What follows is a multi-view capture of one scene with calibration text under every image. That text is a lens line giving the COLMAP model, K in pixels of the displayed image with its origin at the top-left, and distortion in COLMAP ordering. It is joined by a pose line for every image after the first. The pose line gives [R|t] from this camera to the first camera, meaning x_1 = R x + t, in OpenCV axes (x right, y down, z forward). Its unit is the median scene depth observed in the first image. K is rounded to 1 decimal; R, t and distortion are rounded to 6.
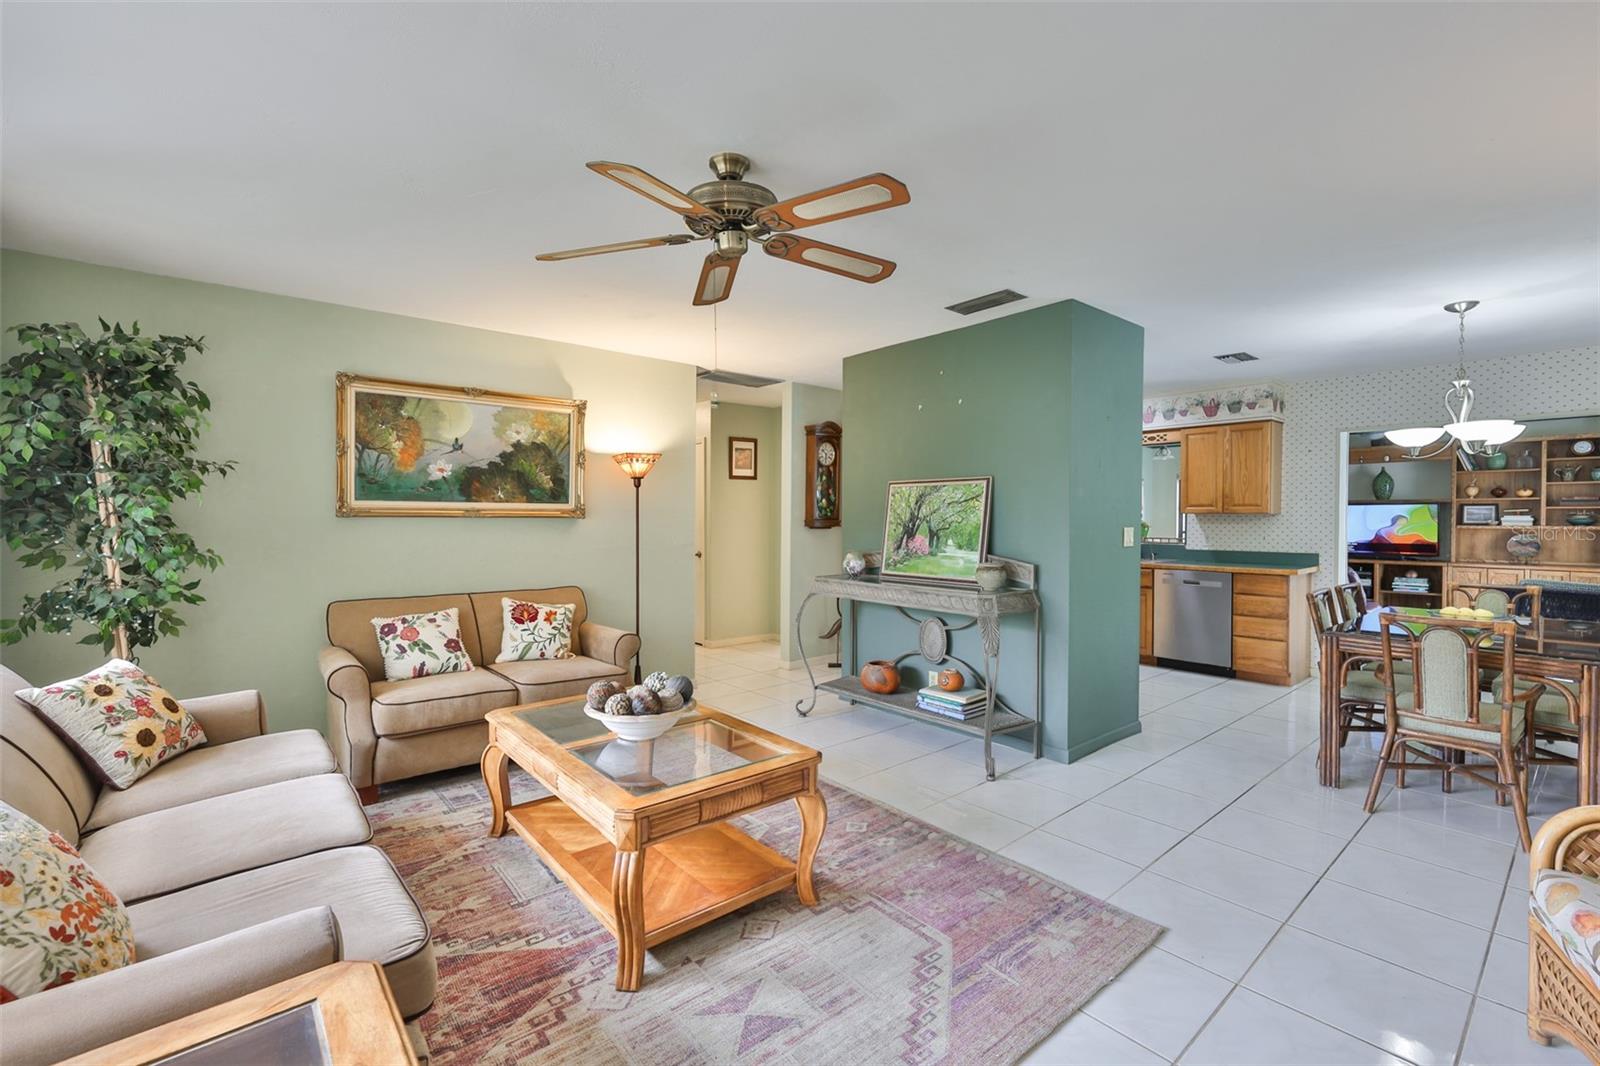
lens RADIAL K [[689.4, 0, 791.8], [0, 689.4, 529.1], [0, 0, 1]] dist [-0.001394, 0.000177]
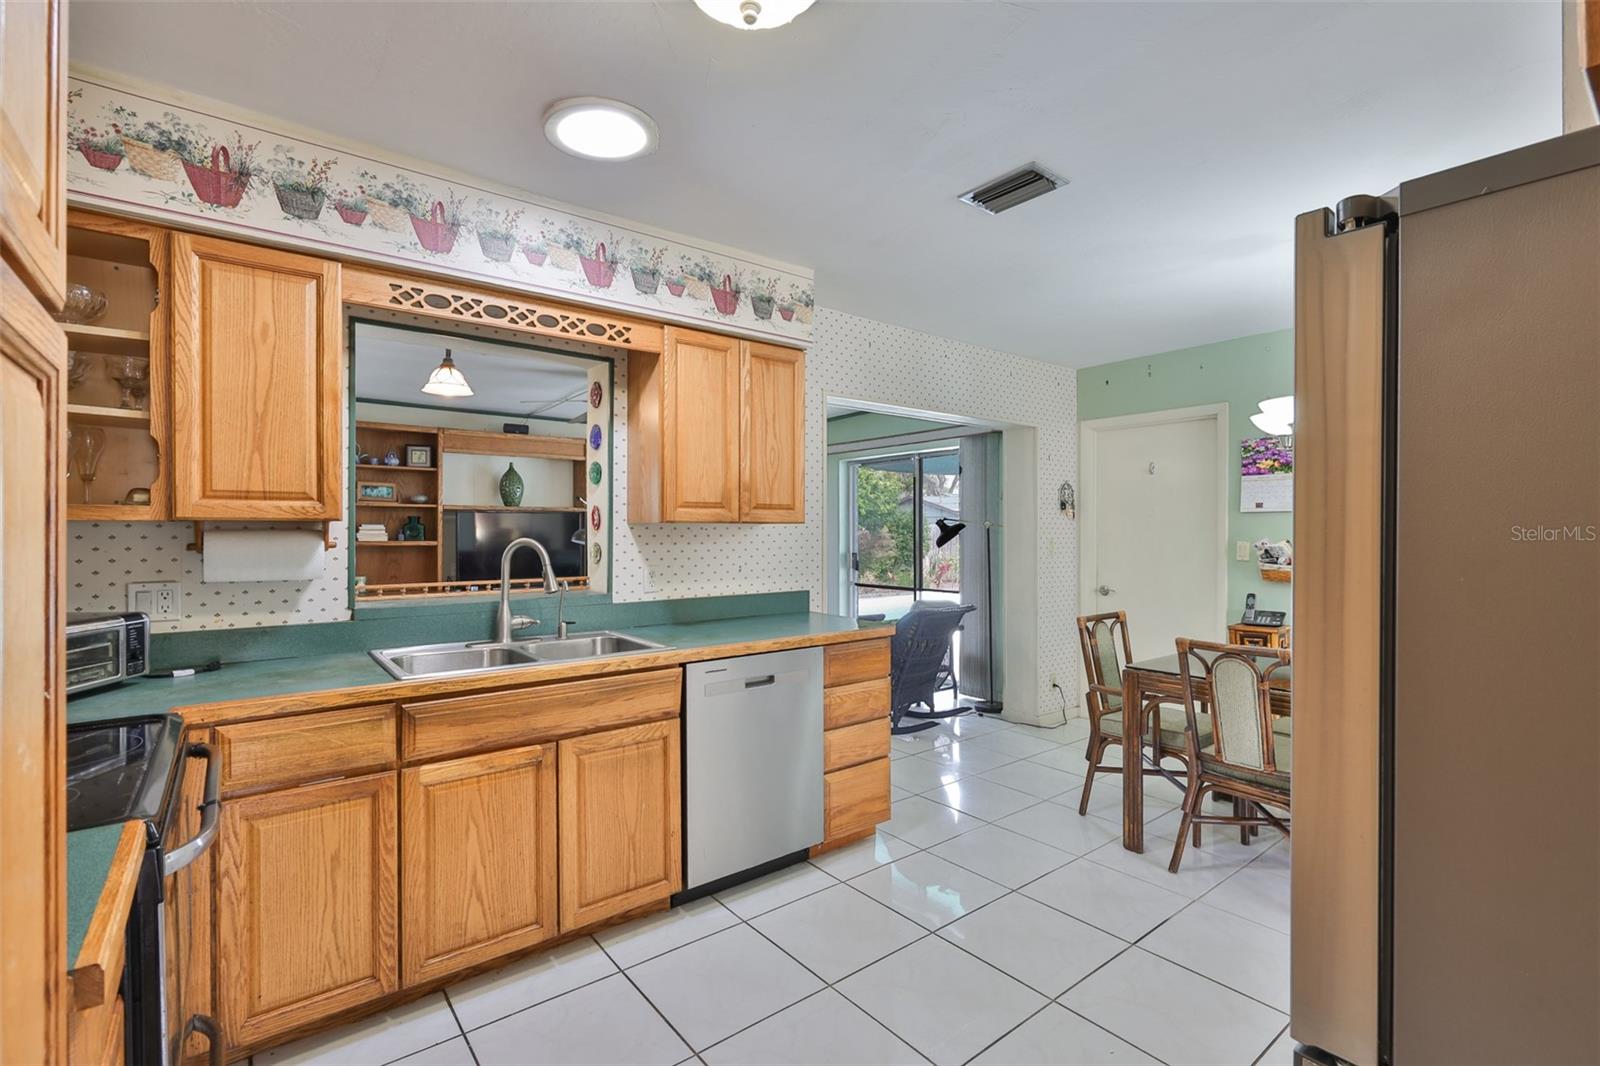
lens RADIAL K [[689.4, 0, 791.8], [0, 689.4, 529.1], [0, 0, 1]] dist [-0.001394, 0.000177]
pose [[0.035513, -0.004391, 0.999360, 0.207193], [0.018672, 0.999819, 0.003730, -0.026906], [-0.999195, 0.018527, 0.035588, 1.338166]]
